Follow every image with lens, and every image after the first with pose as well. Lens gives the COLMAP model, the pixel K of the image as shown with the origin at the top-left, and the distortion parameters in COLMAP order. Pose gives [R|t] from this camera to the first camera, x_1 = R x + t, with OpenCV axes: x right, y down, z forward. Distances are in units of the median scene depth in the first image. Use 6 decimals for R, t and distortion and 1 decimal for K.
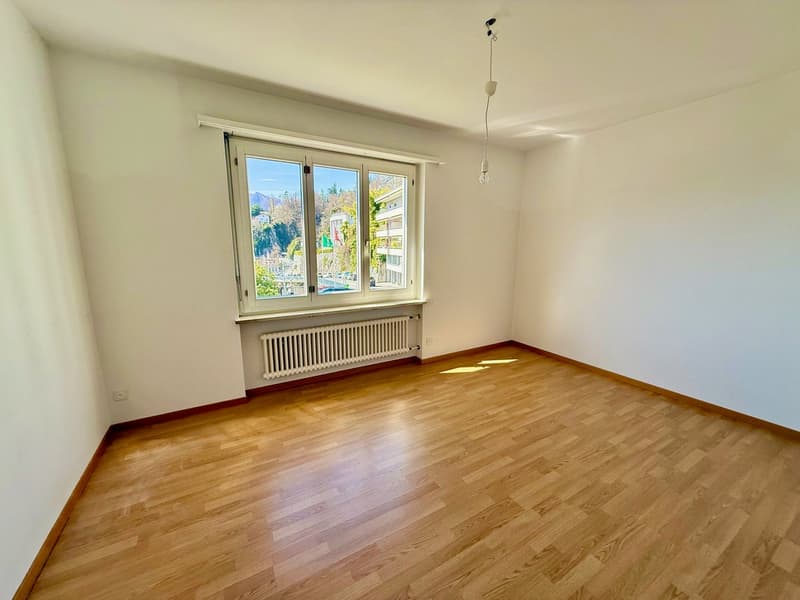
lens RADIAL K [[320.1, 0, 397.5], [0, 320.1, 301.1], [0, 0, 1]] dist [0.001934, 0.000175]
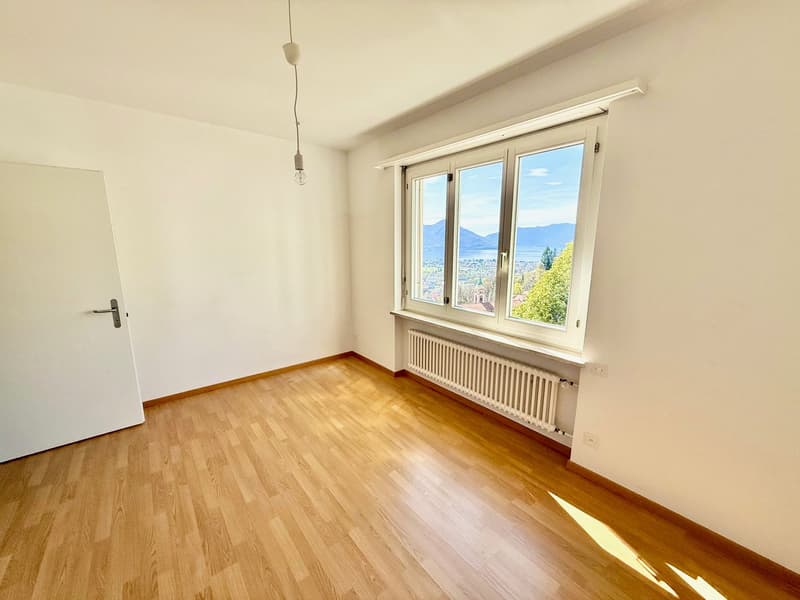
lens RADIAL K [[320.1, 0, 397.5], [0, 320.1, 301.1], [0, 0, 1]] dist [0.001934, 0.000175]
pose [[0.145758, 0.174289, -0.973847, 0.691151], [-0.171472, 0.973912, 0.148636, -0.161572], [0.974347, 0.145322, 0.171841, 0.723676]]
